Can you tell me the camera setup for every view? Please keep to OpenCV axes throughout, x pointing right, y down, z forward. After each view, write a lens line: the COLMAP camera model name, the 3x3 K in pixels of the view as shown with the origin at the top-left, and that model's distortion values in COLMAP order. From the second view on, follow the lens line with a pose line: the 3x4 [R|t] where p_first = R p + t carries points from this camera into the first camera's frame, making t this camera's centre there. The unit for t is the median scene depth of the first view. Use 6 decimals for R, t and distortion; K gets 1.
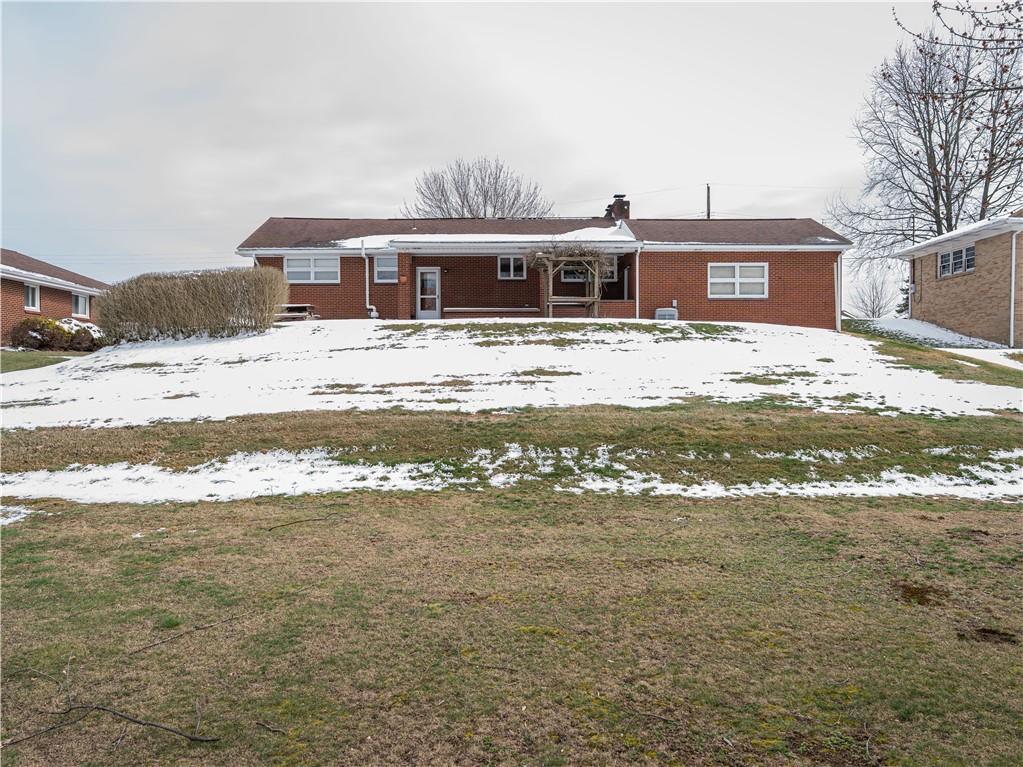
lens RADIAL K [[761.2, 0, 509.4], [0, 761.2, 385.5], [0, 0, 1]] dist [-0.002339, -0.011620]
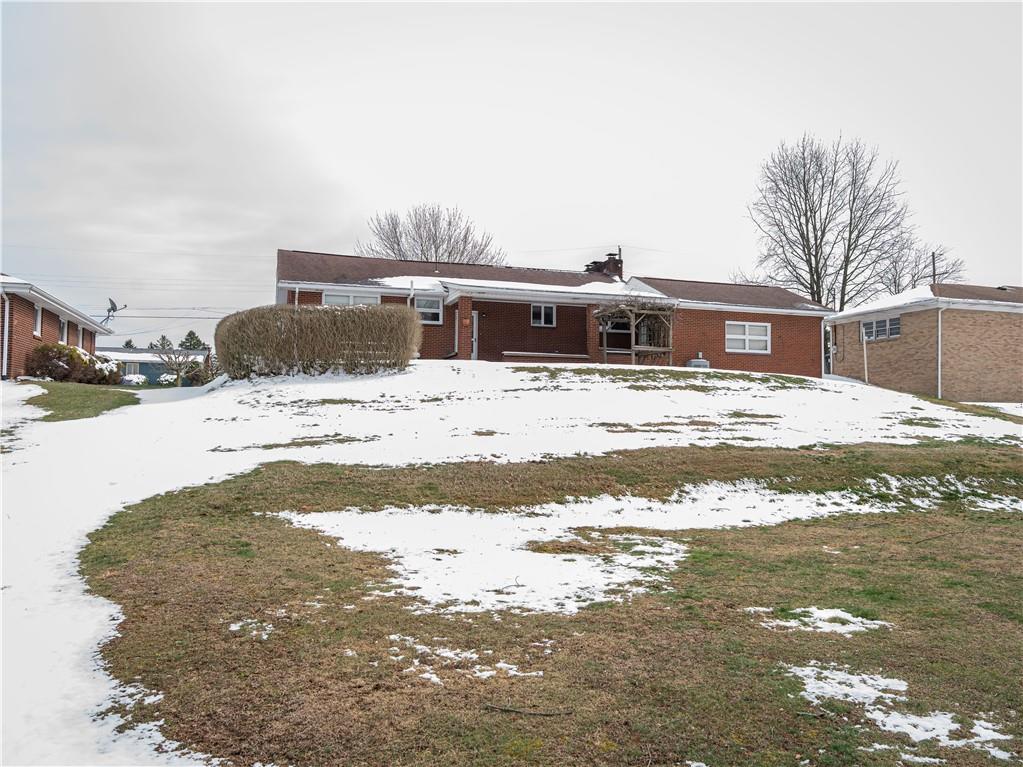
lens RADIAL K [[761.2, 0, 512.9], [0, 761.2, 380.0], [0, 0, 1]] dist [-0.002339, -0.011620]
pose [[0.959045, 0.028315, 0.281837, -0.356476], [-0.009662, 0.997682, -0.067355, 0.006273], [-0.283090, 0.061874, 0.957095, 0.008453]]
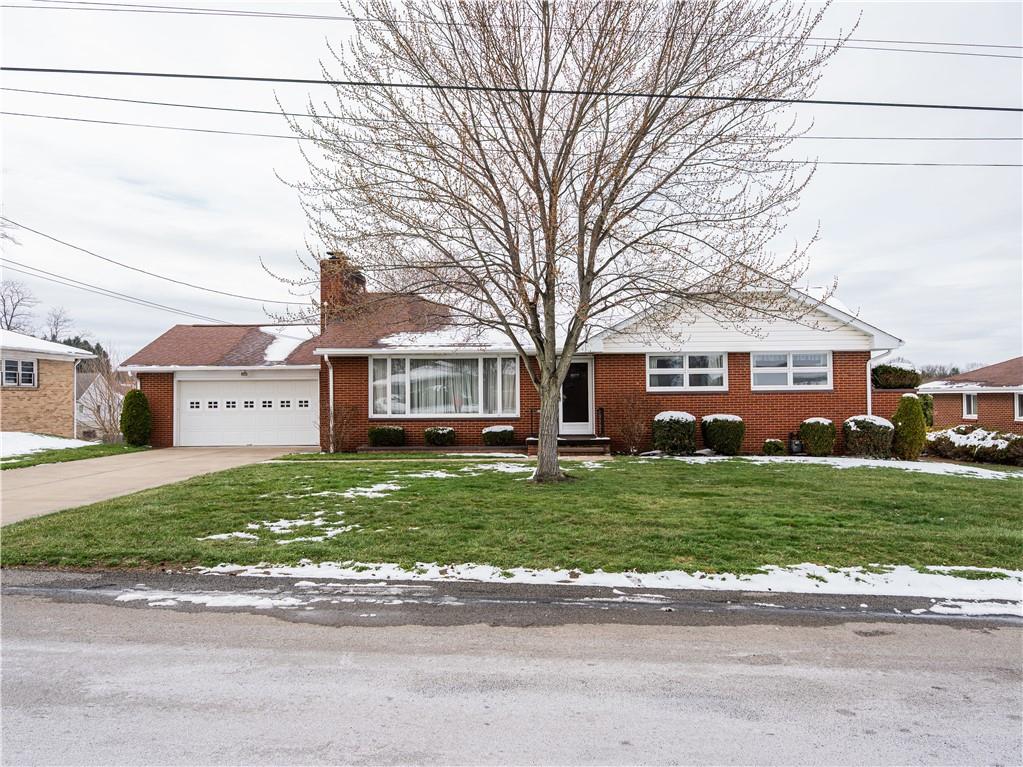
lens RADIAL K [[761.2, 0, 511.7], [0, 761.2, 388.7], [0, 0, 1]] dist [-0.002339, -0.011620]
pose [[-0.999957, 0.008423, 0.003936, -0.009320], [0.008438, 0.999957, 0.003800, -0.160961], [-0.003904, 0.003833, -0.999985, 2.151190]]
